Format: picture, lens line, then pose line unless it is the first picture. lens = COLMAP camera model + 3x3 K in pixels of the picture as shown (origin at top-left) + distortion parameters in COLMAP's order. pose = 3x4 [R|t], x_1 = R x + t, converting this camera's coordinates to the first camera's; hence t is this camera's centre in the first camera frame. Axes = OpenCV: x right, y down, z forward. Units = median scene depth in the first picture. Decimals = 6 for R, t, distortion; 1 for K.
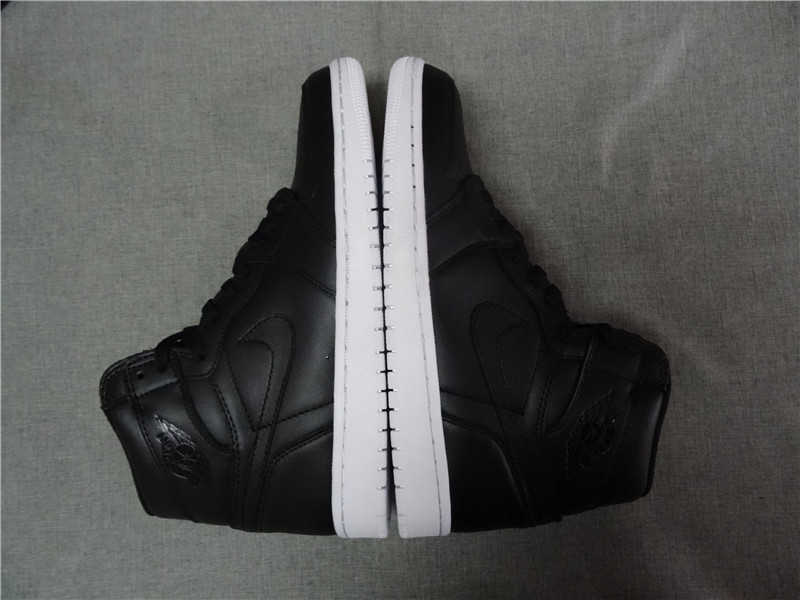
lens RADIAL K [[547.3, 0, 400.0], [0, 547.3, 300.0], [0, 0, 1]] dist [0.004016, -0.006903]
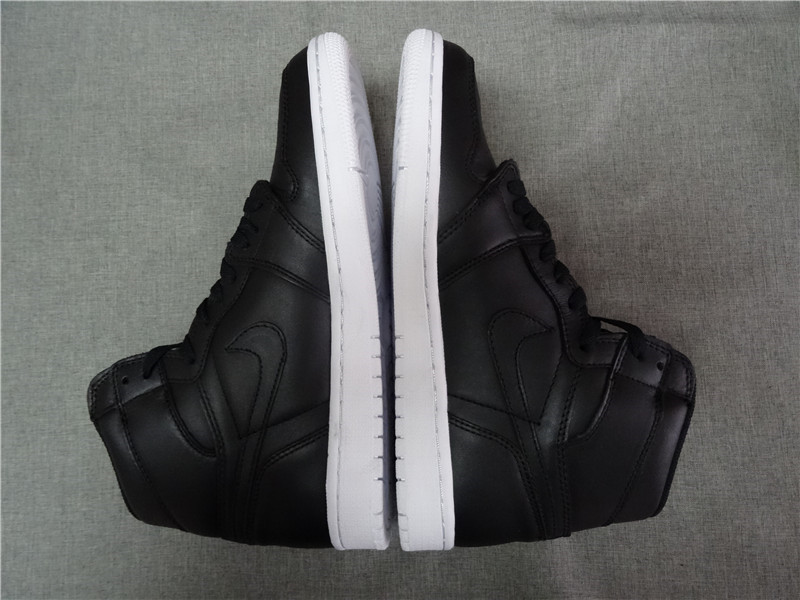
lens RADIAL K [[547.3, 0, 400.0], [0, 547.3, 300.0], [0, 0, 1]] dist [0.004016, -0.006903]
pose [[0.999467, 0.031596, -0.008153, 0.144855], [-0.031793, 0.999175, -0.025276, -0.056645], [0.007348, 0.025522, 0.999647, 0.023039]]
